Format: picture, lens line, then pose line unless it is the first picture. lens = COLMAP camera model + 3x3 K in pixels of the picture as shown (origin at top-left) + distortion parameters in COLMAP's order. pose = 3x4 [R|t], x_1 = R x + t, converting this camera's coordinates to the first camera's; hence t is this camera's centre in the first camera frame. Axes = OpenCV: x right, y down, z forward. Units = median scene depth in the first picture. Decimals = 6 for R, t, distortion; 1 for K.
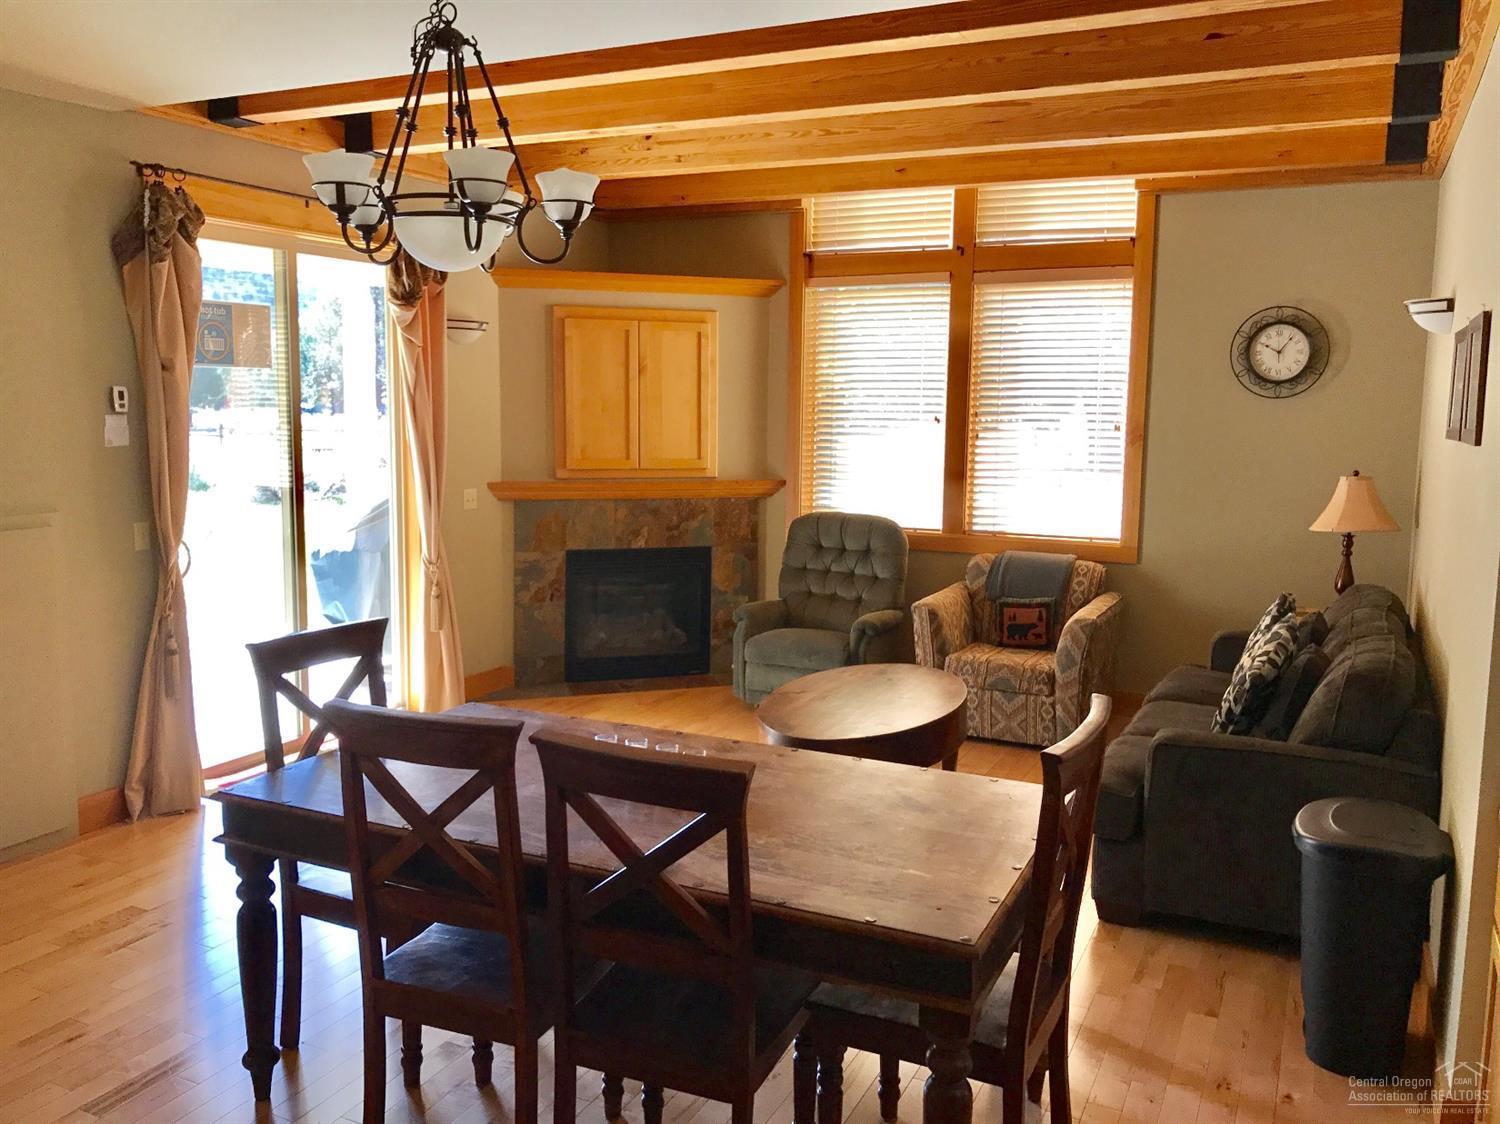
lens RADIAL K [[1200.3, 0, 744.2], [0, 1200.3, 536.5], [0, 0, 1]] dist [-0.009705, -0.009367]
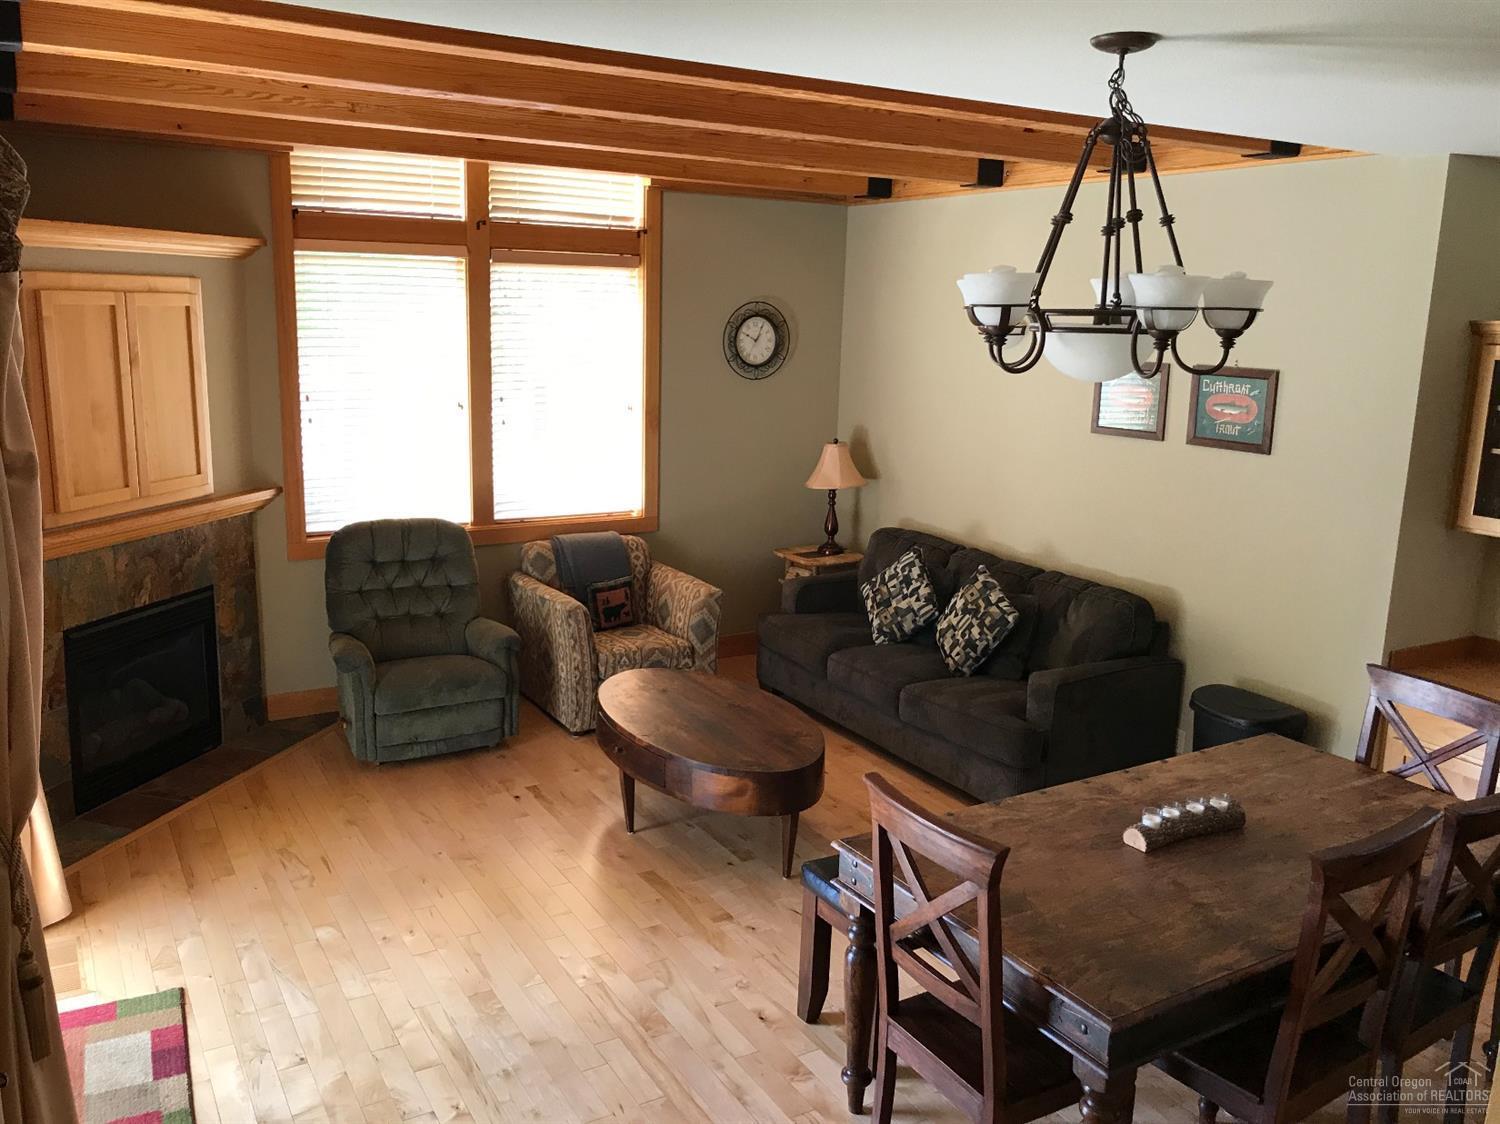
lens RADIAL K [[1200.3, 0, 744.2], [0, 1200.3, 536.5], [0, 0, 1]] dist [-0.009705, -0.009367]
pose [[0.532066, -0.157400, 0.831944, -0.523996], [0.068490, 0.987350, 0.143000, -0.118219], [-0.843929, -0.019106, 0.536115, 0.322234]]
